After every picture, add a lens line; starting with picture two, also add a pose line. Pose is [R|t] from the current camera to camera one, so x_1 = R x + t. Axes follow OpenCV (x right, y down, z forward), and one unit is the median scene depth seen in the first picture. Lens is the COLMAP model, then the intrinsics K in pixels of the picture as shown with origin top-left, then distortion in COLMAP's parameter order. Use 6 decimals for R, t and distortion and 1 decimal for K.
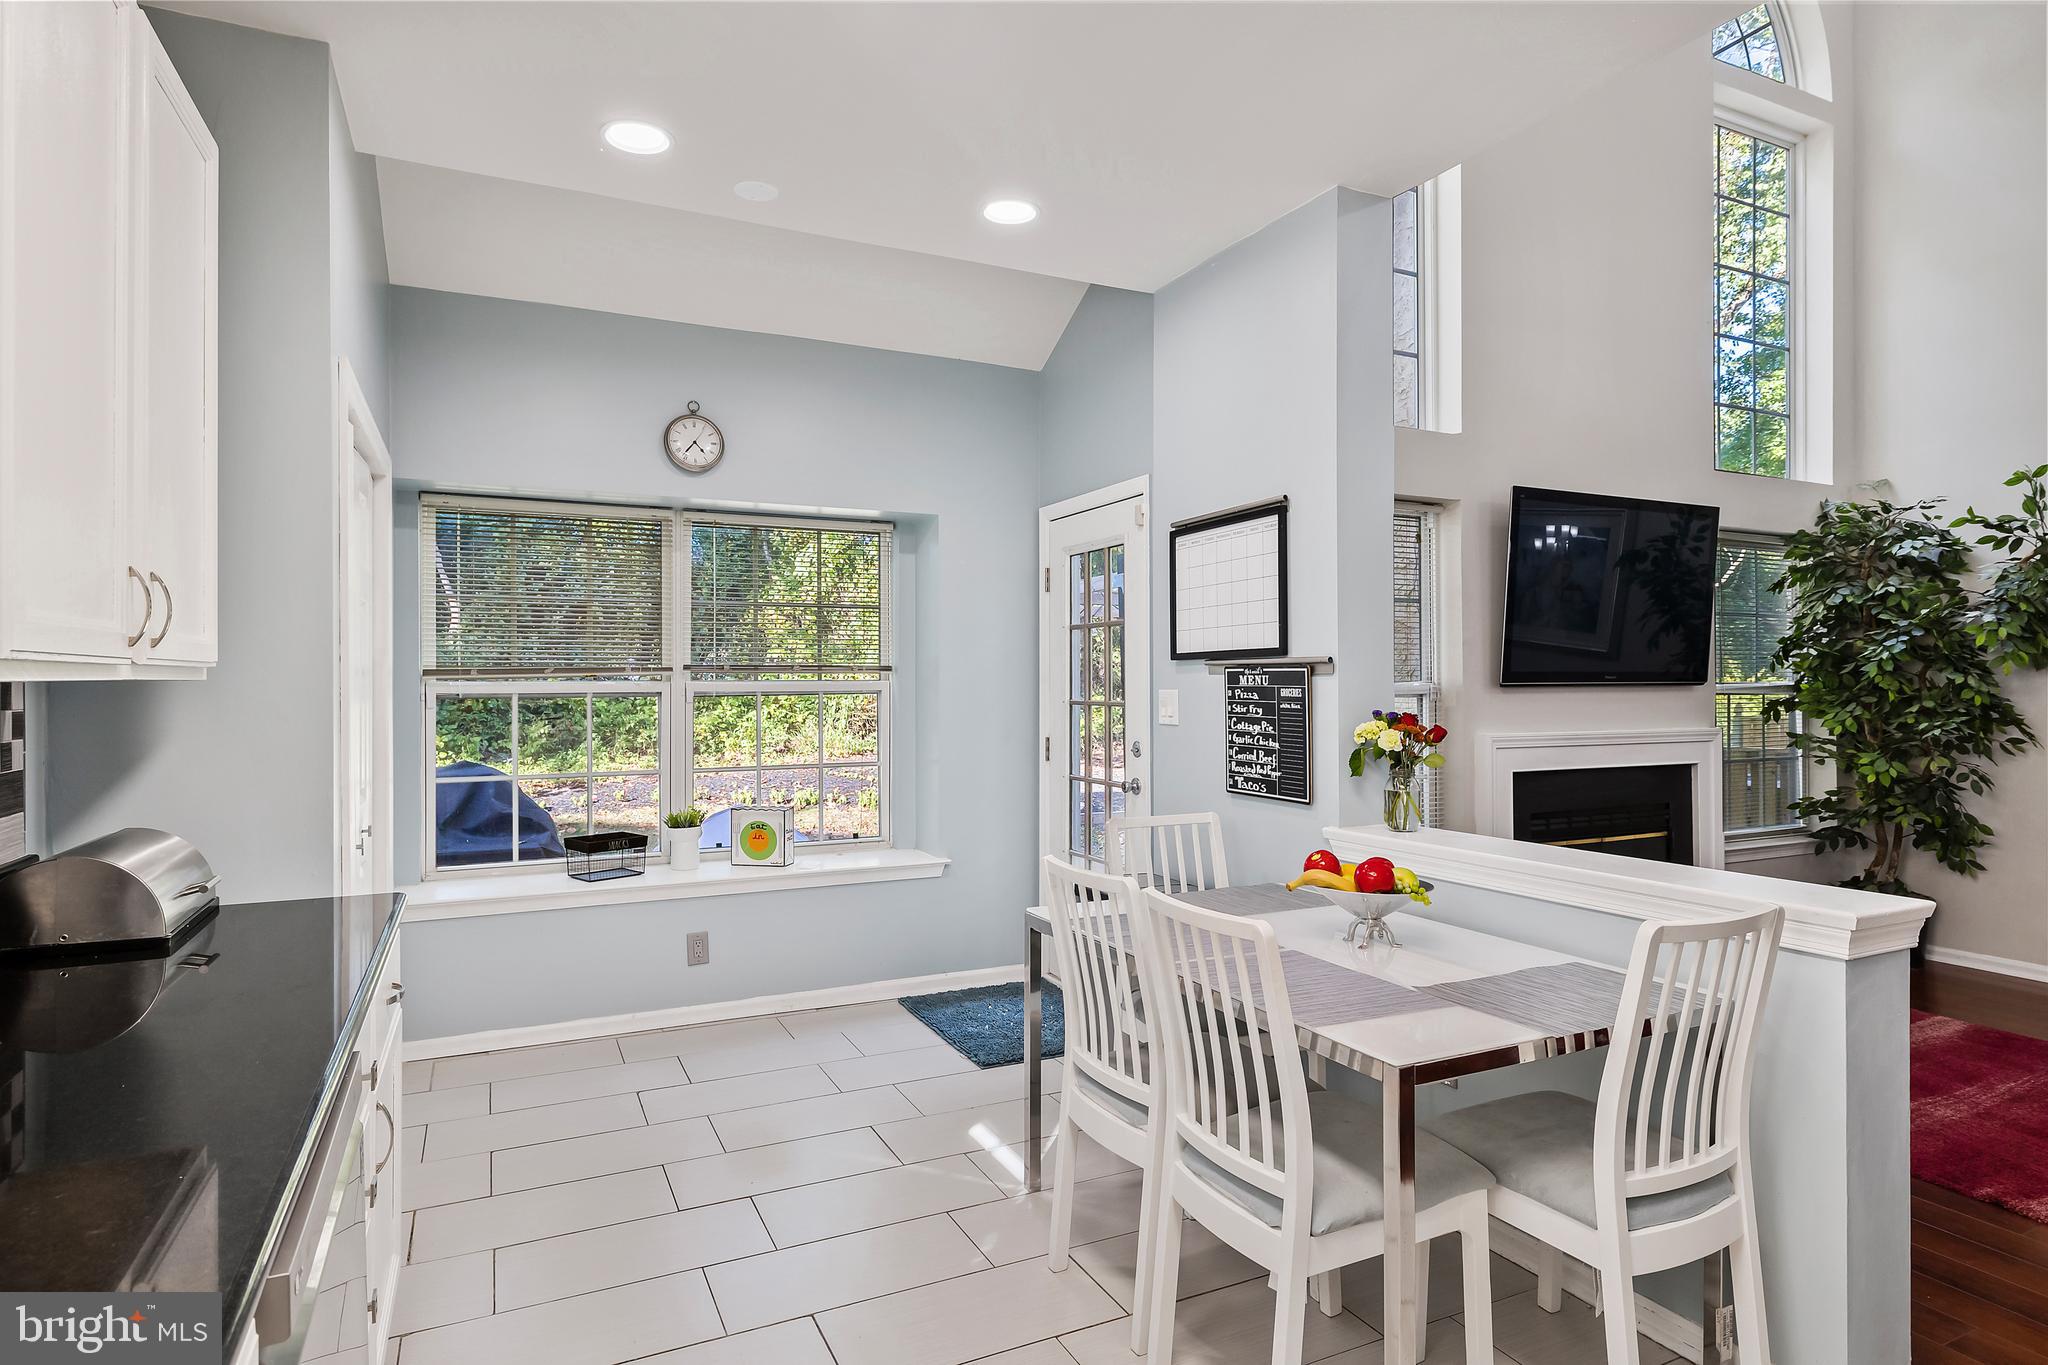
lens RADIAL K [[1069.5, 0, 1029.8], [0, 1069.5, 666.7], [0, 0, 1]] dist [0.000668, -0.000229]
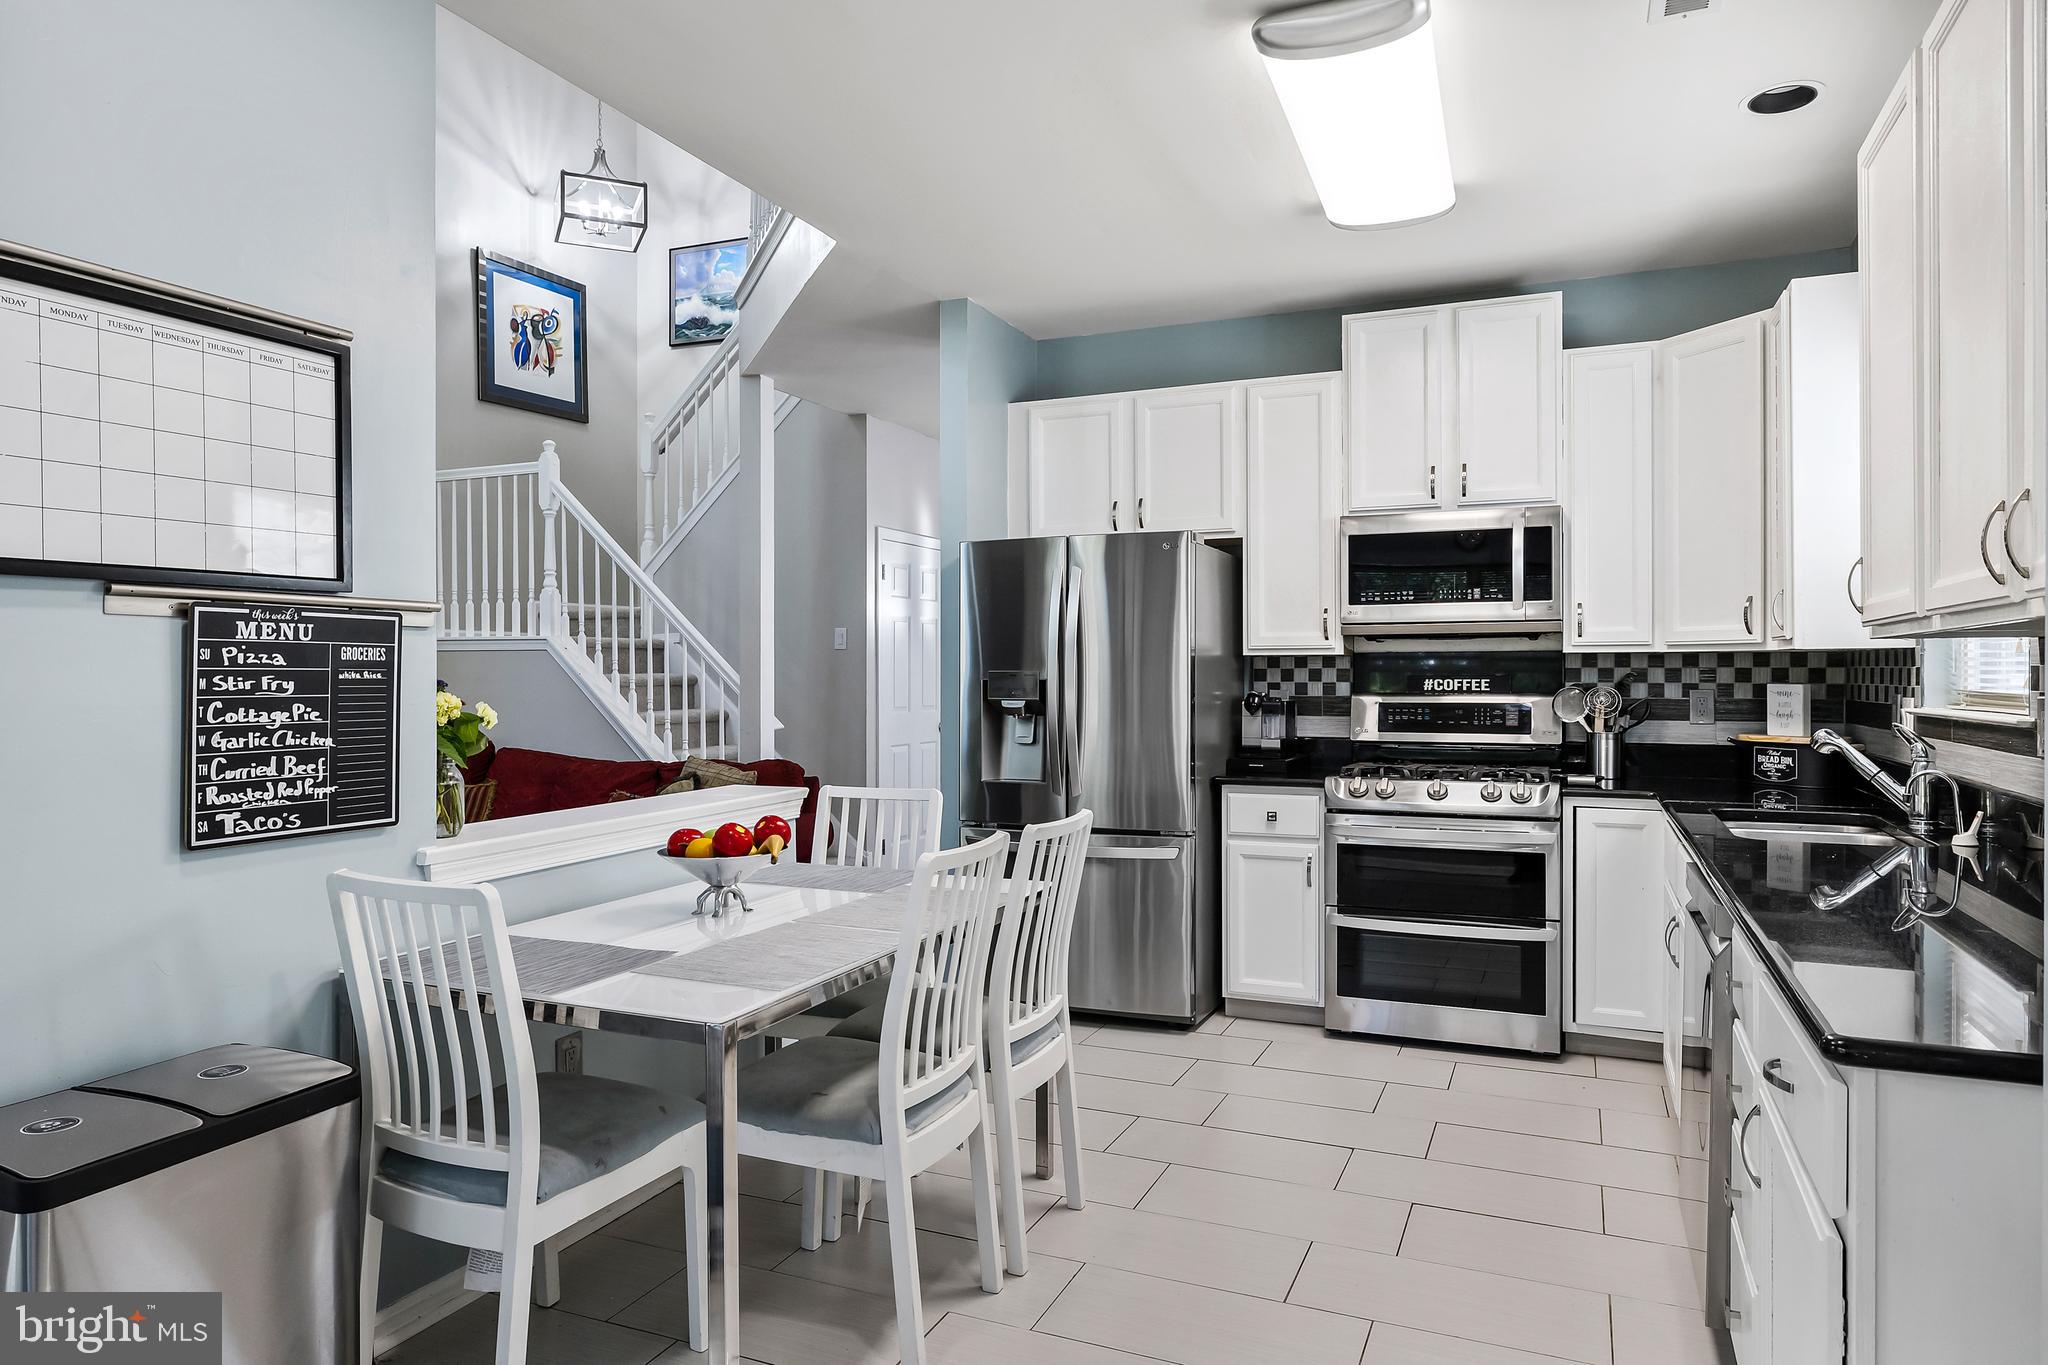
lens RADIAL K [[1291.4, 0, 1029.3], [0, 1291.4, 670.3], [0, 0, 1]] dist [0.000394, 0.002079]
pose [[-0.648306, 0.007234, 0.761345, -0.555662], [-0.003702, 0.999913, -0.012653, 0.039918], [-0.761371, -0.011021, -0.648223, 1.134563]]
